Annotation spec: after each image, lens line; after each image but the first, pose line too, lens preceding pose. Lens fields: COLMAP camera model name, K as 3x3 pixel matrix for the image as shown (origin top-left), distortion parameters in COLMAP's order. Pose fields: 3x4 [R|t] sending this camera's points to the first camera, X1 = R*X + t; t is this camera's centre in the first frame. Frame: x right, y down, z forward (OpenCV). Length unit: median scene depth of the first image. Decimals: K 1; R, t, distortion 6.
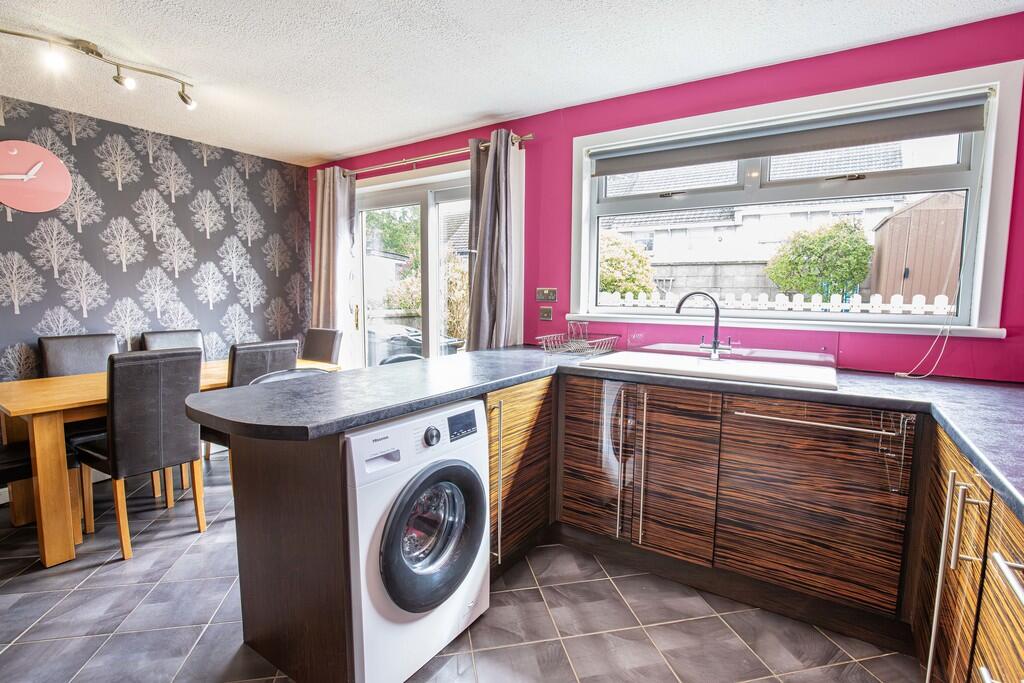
lens RADIAL K [[483.6, 0, 512.0], [0, 483.6, 341.5], [0, 0, 1]] dist [-0.027195, 0.000317]
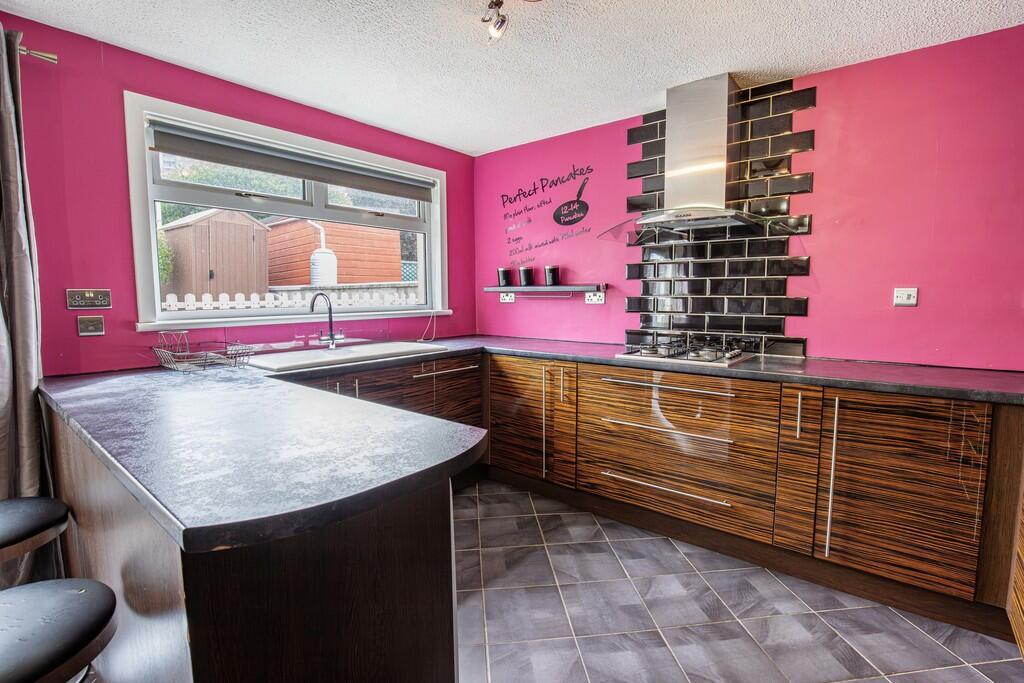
lens RADIAL K [[483.6, 0, 512.0], [0, 483.6, 341.5], [0, 0, 1]] dist [-0.027195, 0.000317]
pose [[0.098553, -0.105835, 0.989488, -0.587491], [0.103791, 0.989999, 0.095552, -0.040081], [-0.989704, 0.093283, 0.108552, 0.352849]]
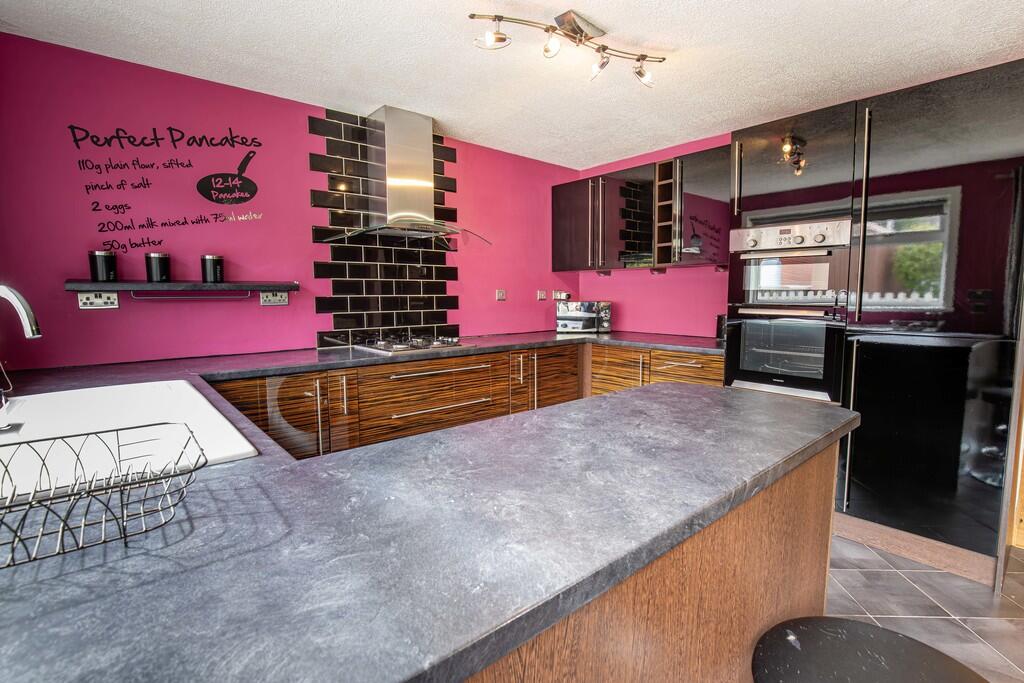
lens RADIAL K [[471.5, 0, 531.9], [0, 471.5, 340.1], [0, 0, 1]] dist [-0.022035, 0.000294]
pose [[-0.967256, -0.032248, 0.251746, -0.151776], [0.019084, 0.979847, 0.198838, -0.108964], [-0.253085, 0.197131, -0.947147, 1.063938]]
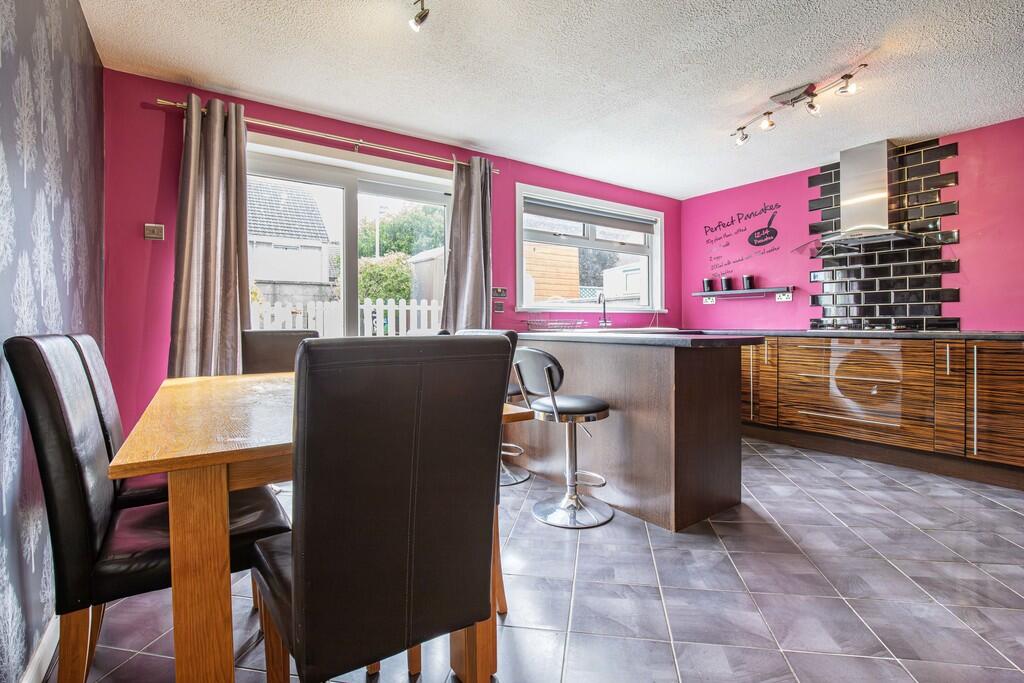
lens RADIAL K [[489.4, 0, 515.6], [0, 489.4, 329.8], [0, 0, 1]] dist [-0.024579, 0.000843]
pose [[0.353149, -0.021634, 0.935317, -1.222243], [0.103710, 0.994476, -0.016156, 0.030193], [-0.929801, 0.102708, 0.353442, 0.540242]]
